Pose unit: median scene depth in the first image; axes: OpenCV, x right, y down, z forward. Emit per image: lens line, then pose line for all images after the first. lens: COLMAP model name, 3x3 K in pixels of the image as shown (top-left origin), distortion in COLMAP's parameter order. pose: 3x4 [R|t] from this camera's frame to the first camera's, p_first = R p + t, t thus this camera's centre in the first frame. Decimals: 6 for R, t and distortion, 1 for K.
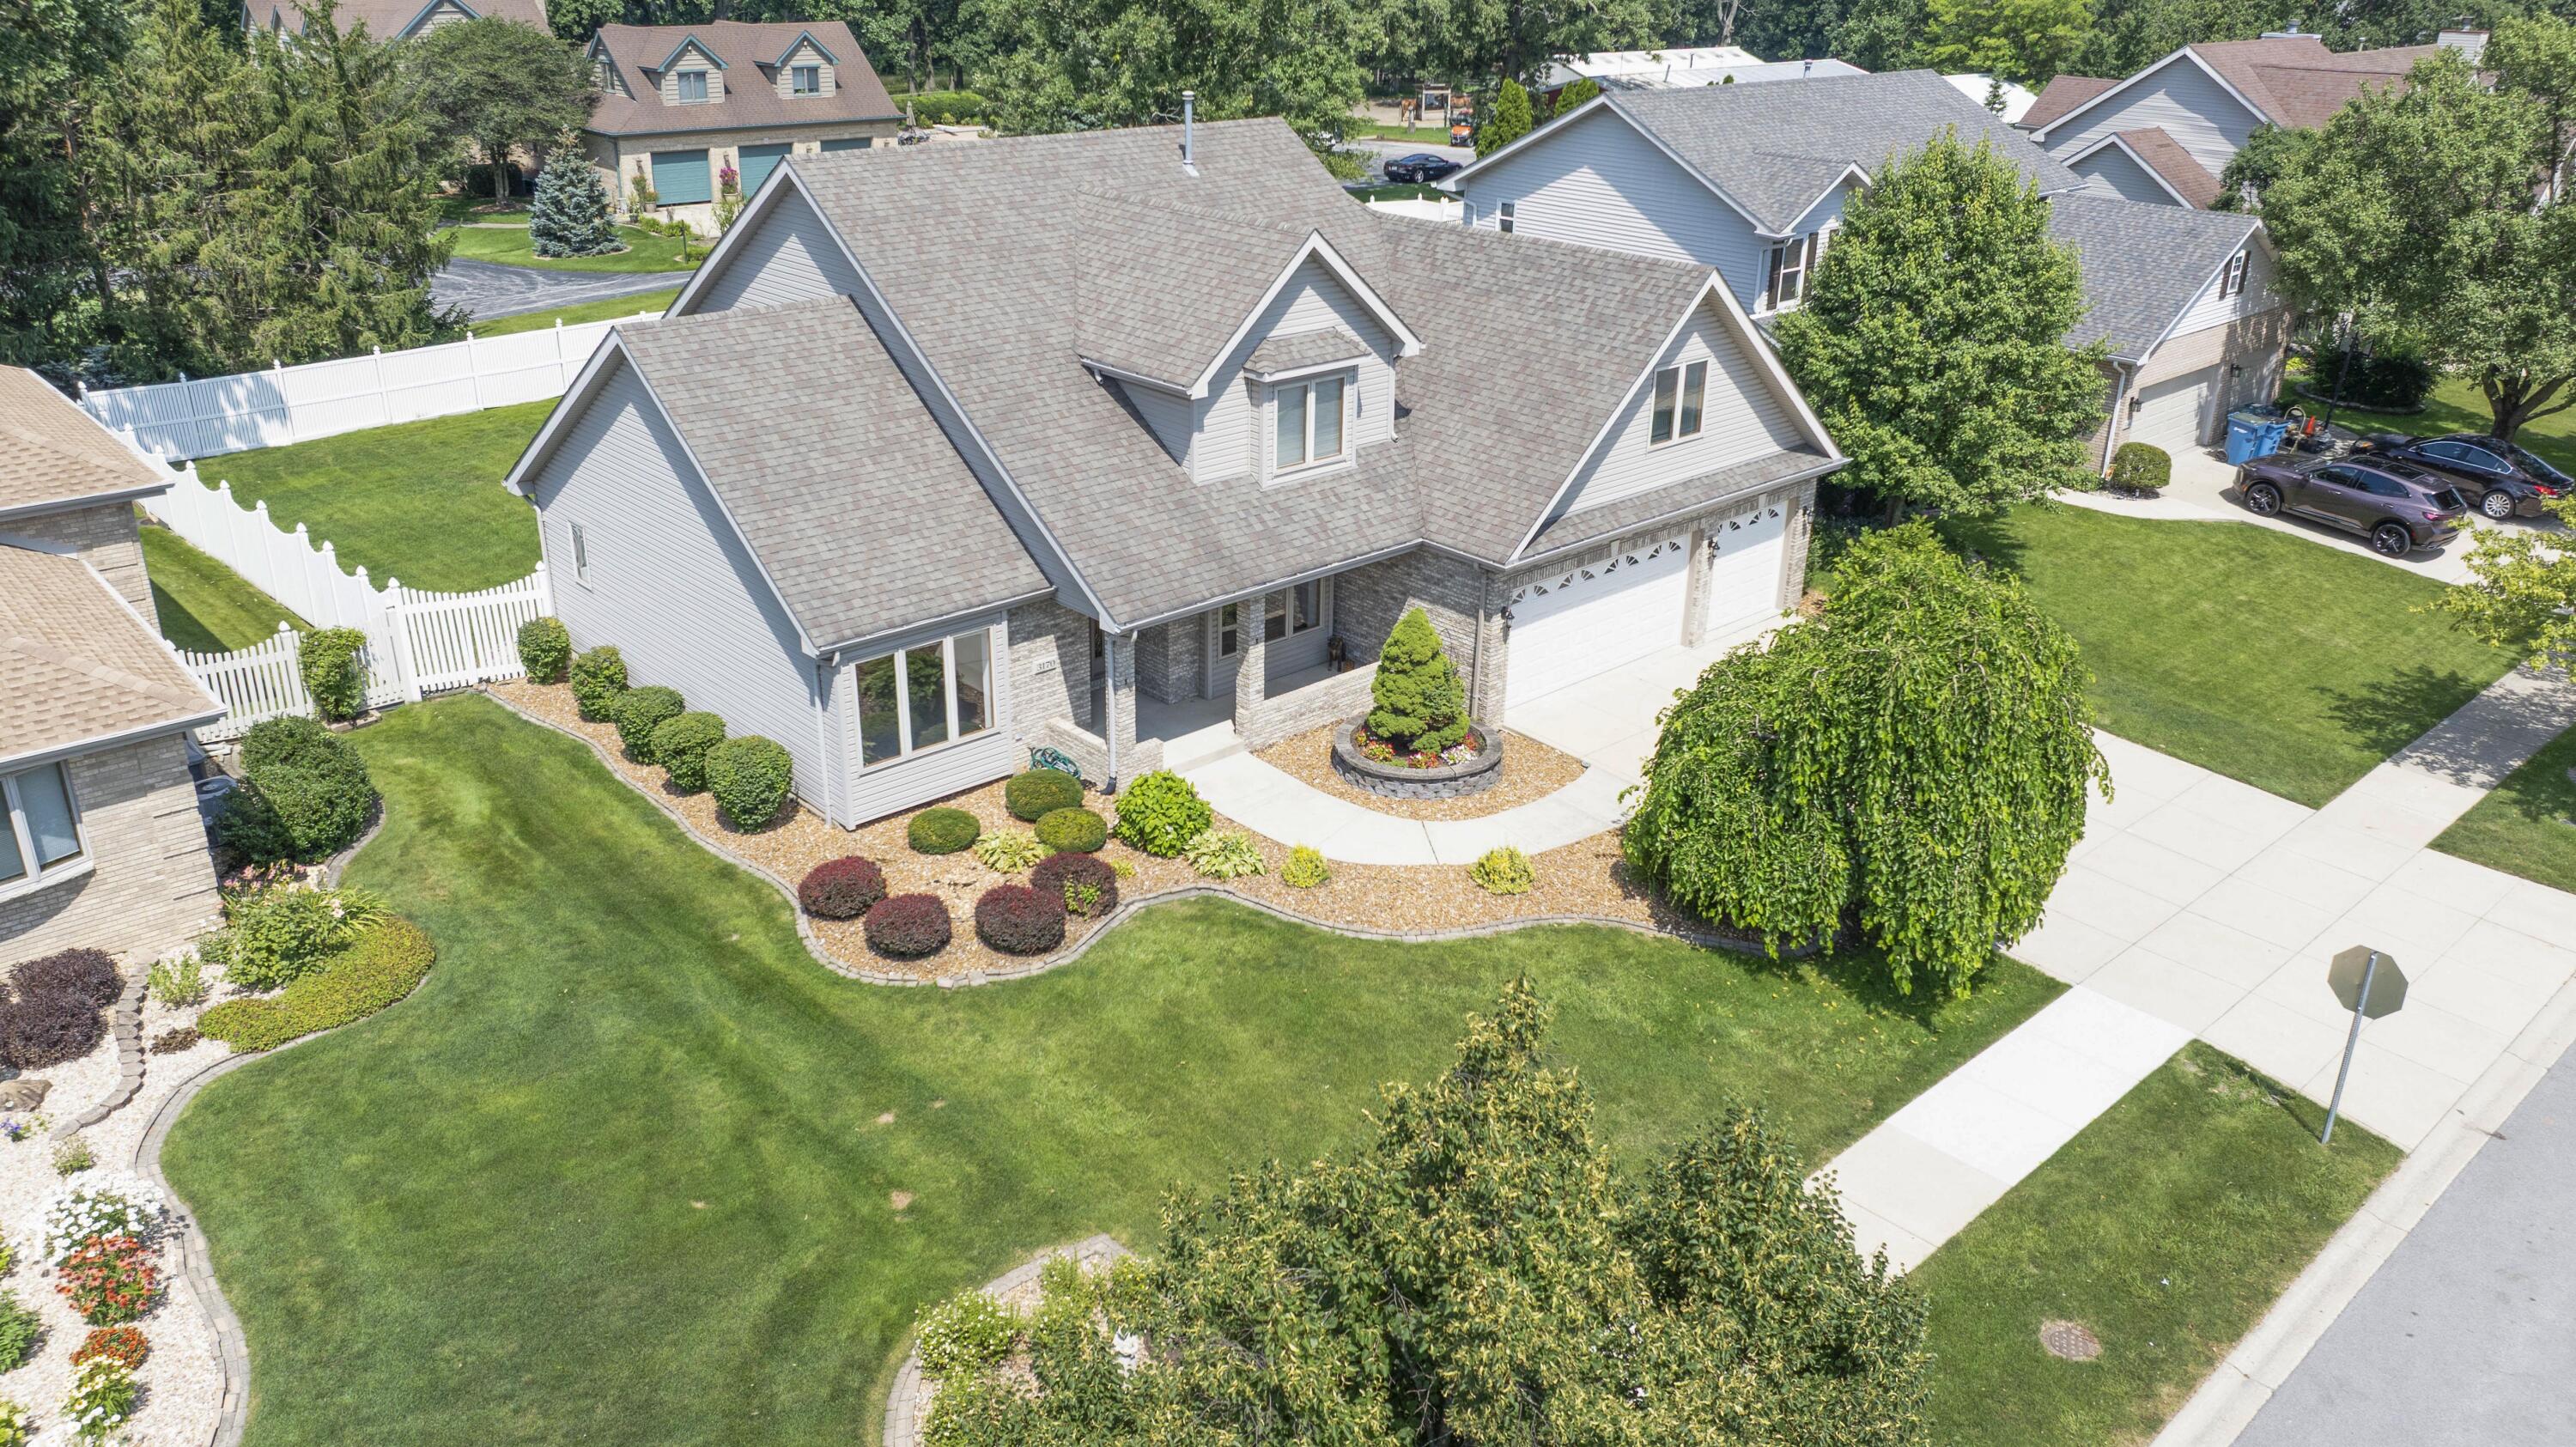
lens RADIAL K [[1897.2, 0, 1288.0], [0, 1897.2, 723.5], [0, 0, 1]] dist [-0.015662, -0.002282]
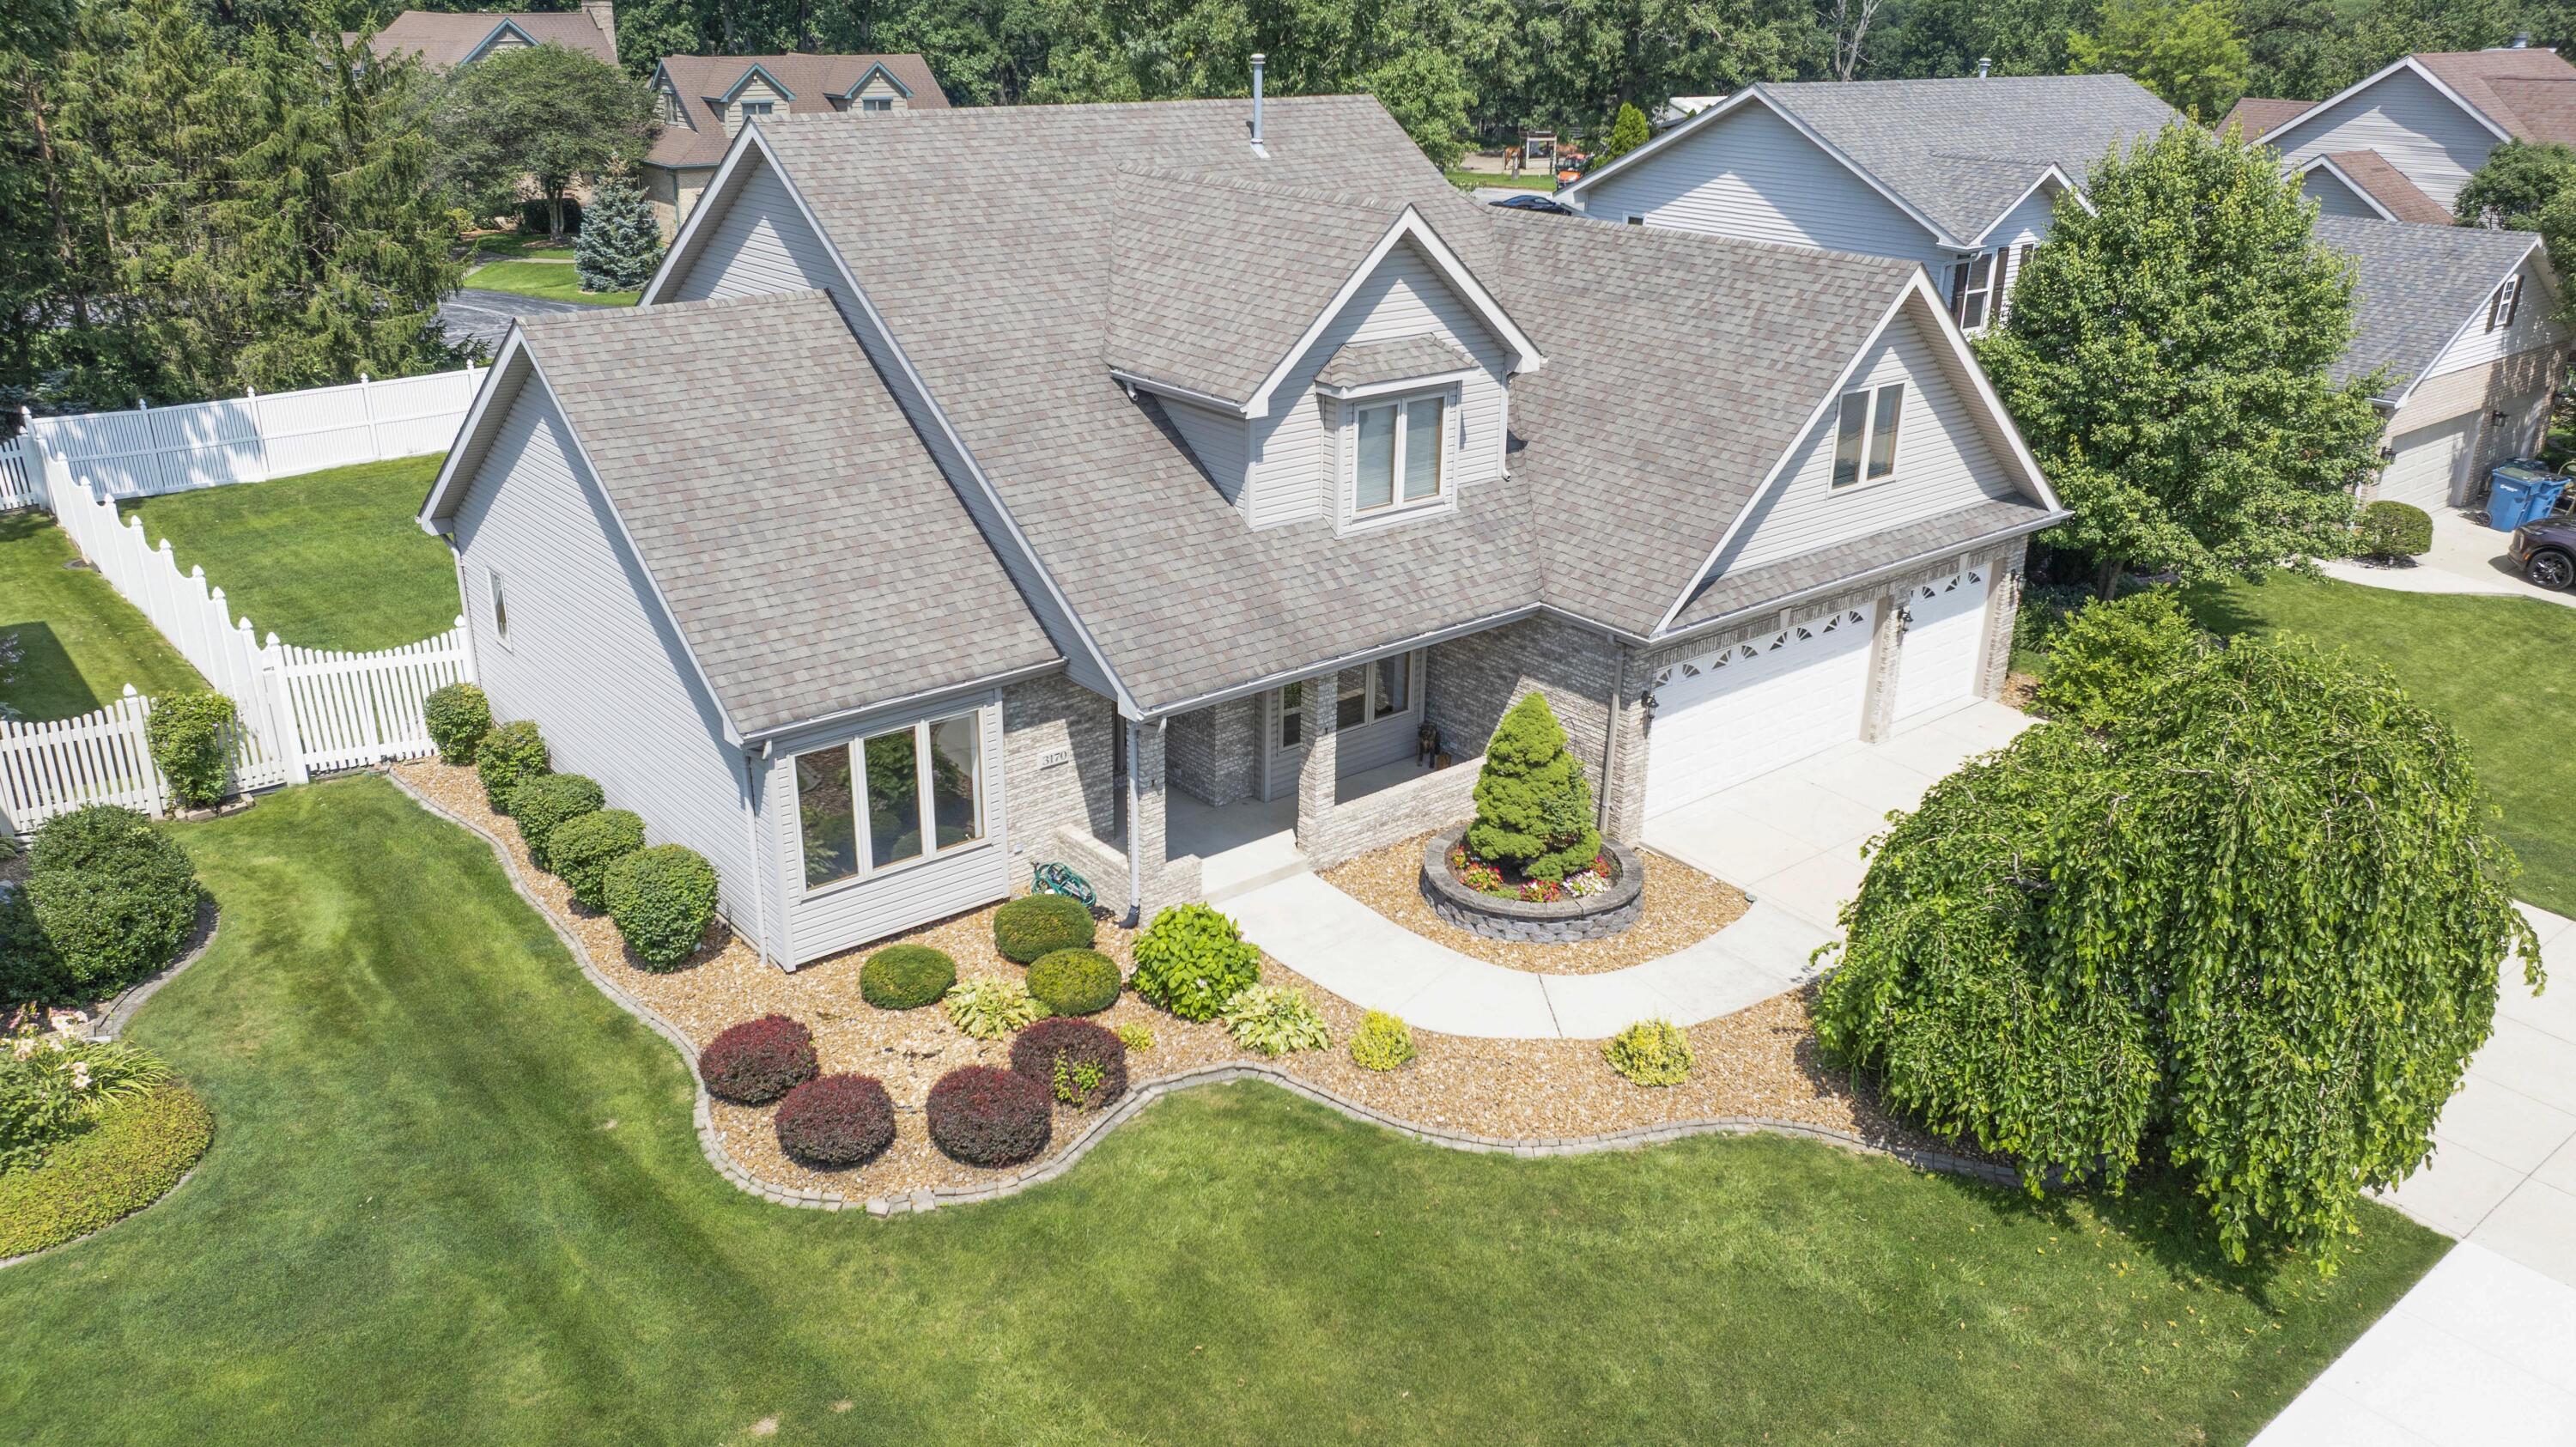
lens RADIAL K [[1897.2, 0, 1288.0], [0, 1897.2, 723.5], [0, 0, 1]] dist [-0.015662, -0.002282]
pose [[0.998716, 0.017015, -0.047724, 0.004970], [-0.018591, 0.999290, -0.032759, -0.021064], [0.047133, 0.033604, 0.998323, 0.226355]]
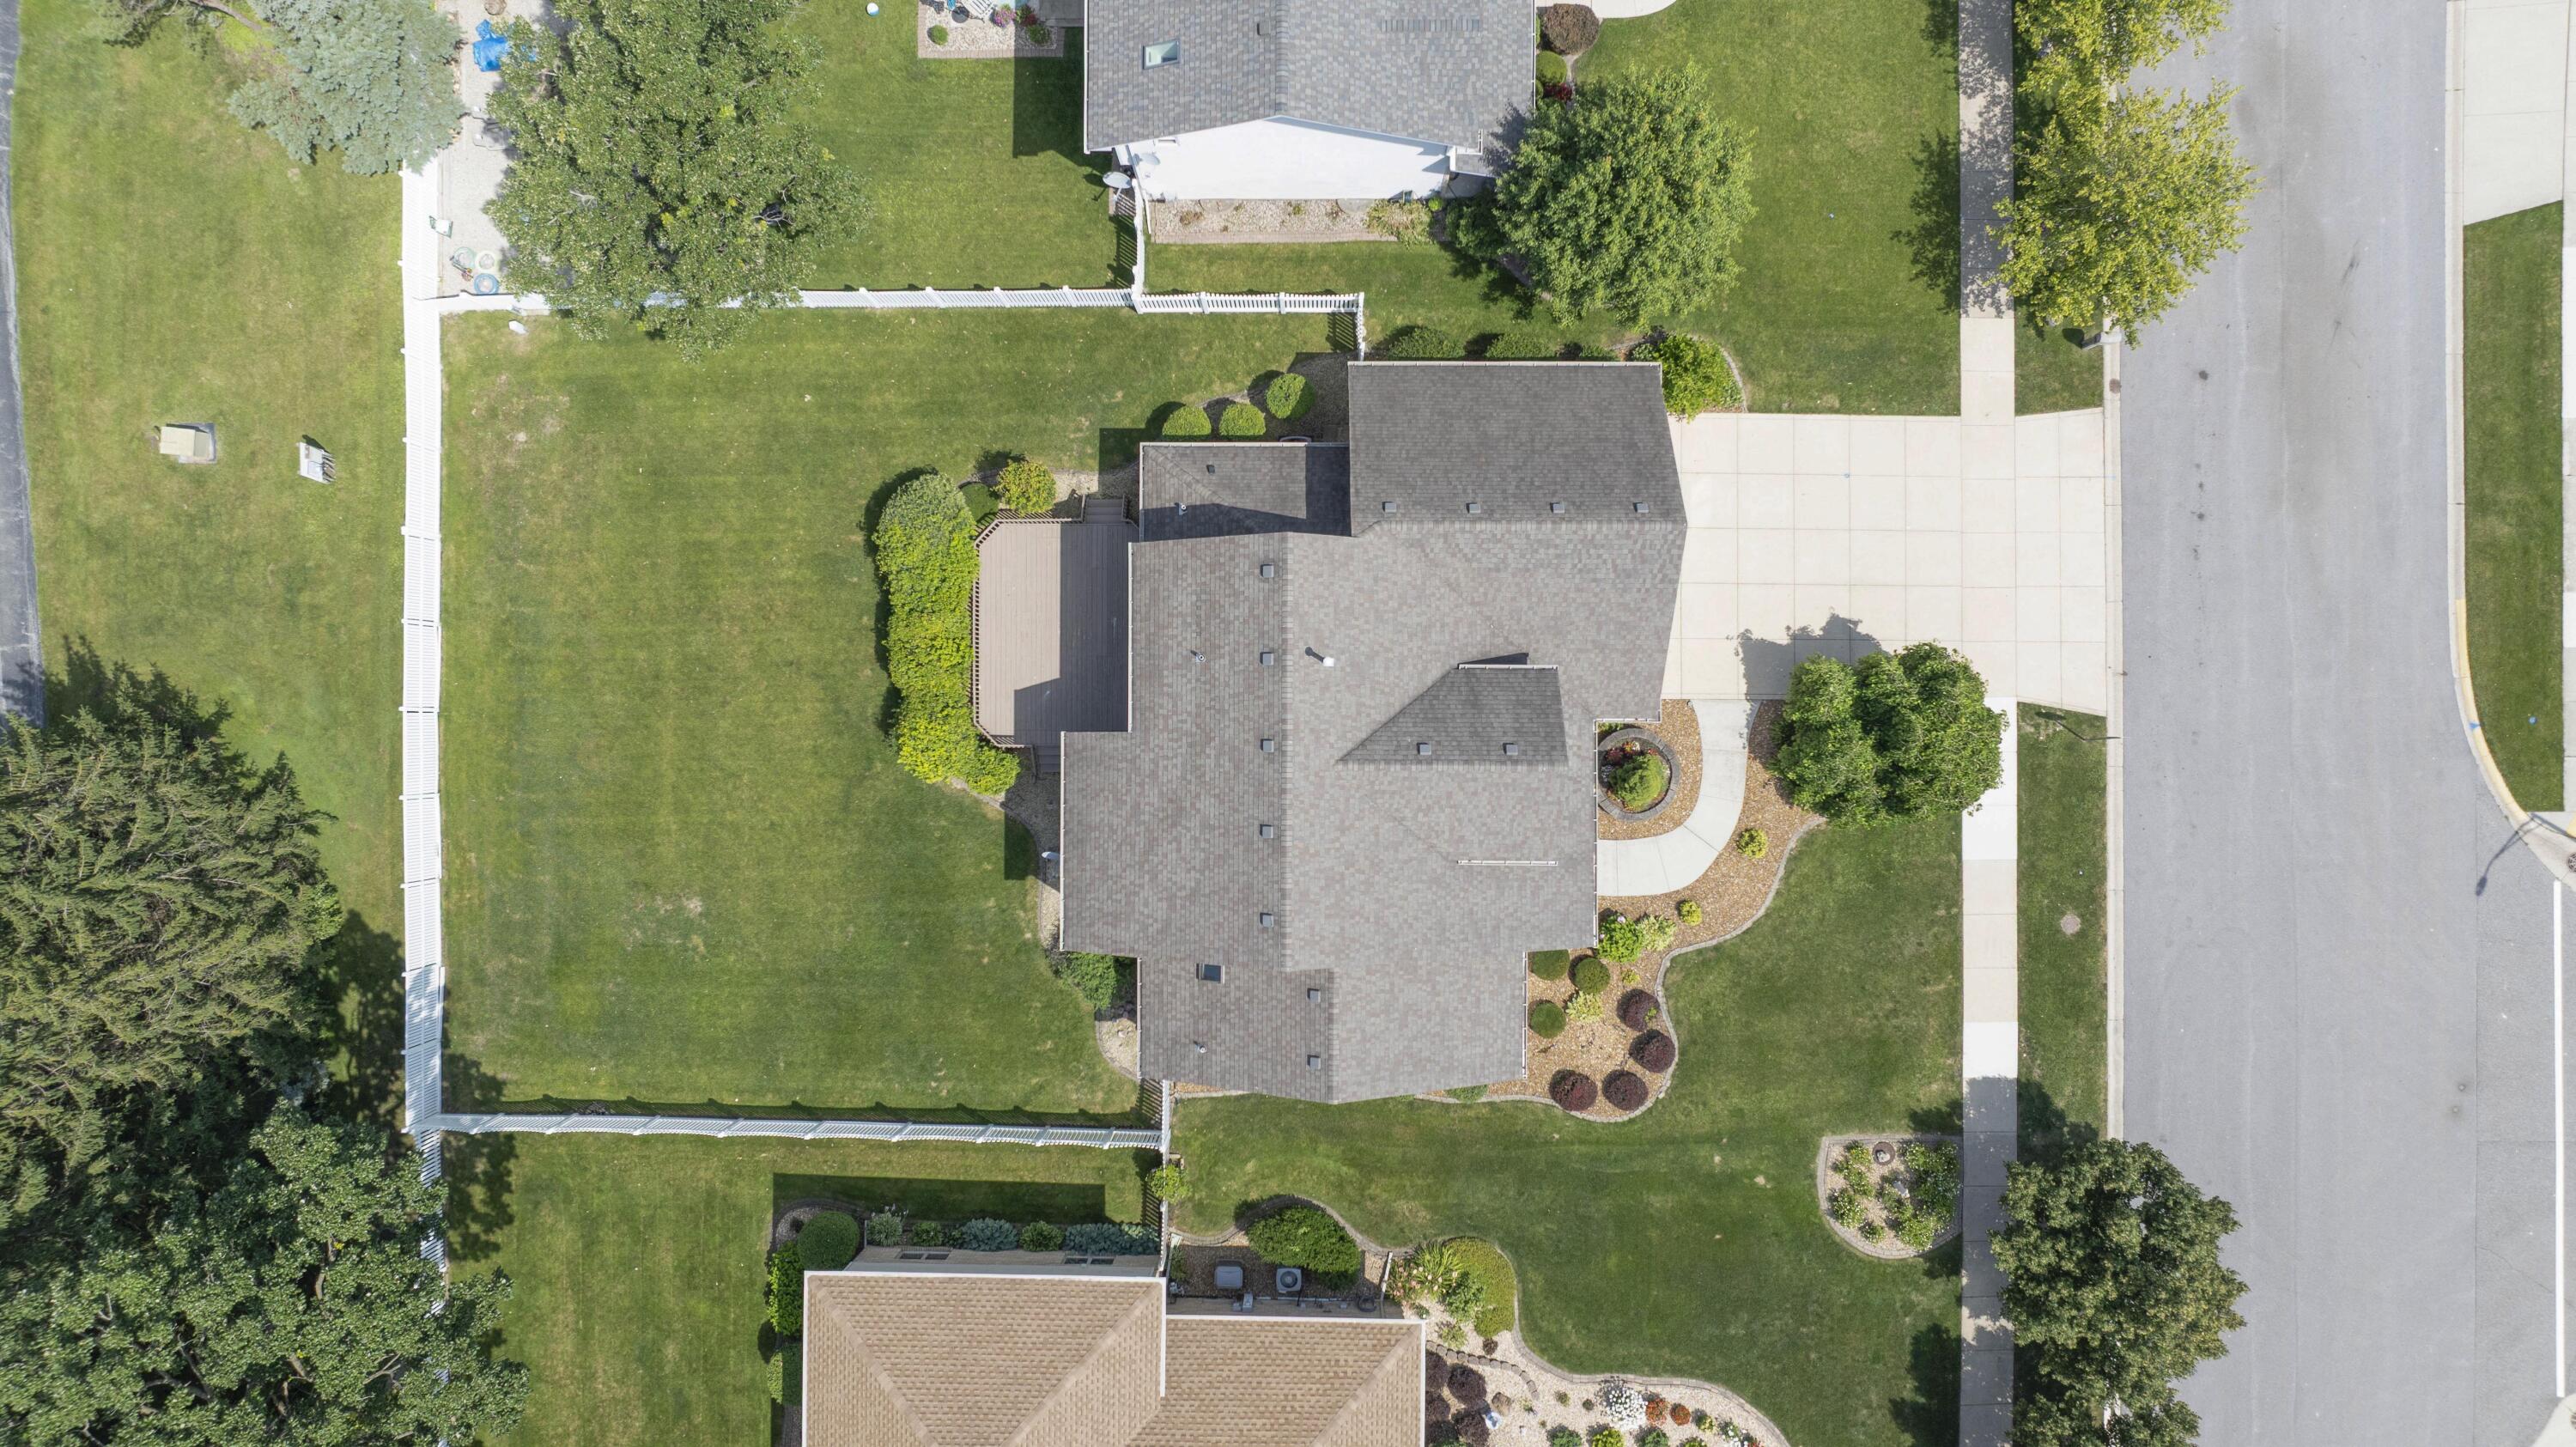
lens RADIAL K [[1897.2, 0, 1288.0], [0, 1897.2, 723.5], [0, 0, 1]] dist [-0.015662, -0.002282]
pose [[0.683370, -0.729716, -0.022814, -0.085031], [0.311406, 0.263079, 0.913135, -1.839176], [-0.660327, -0.631114, 0.407018, 0.511623]]
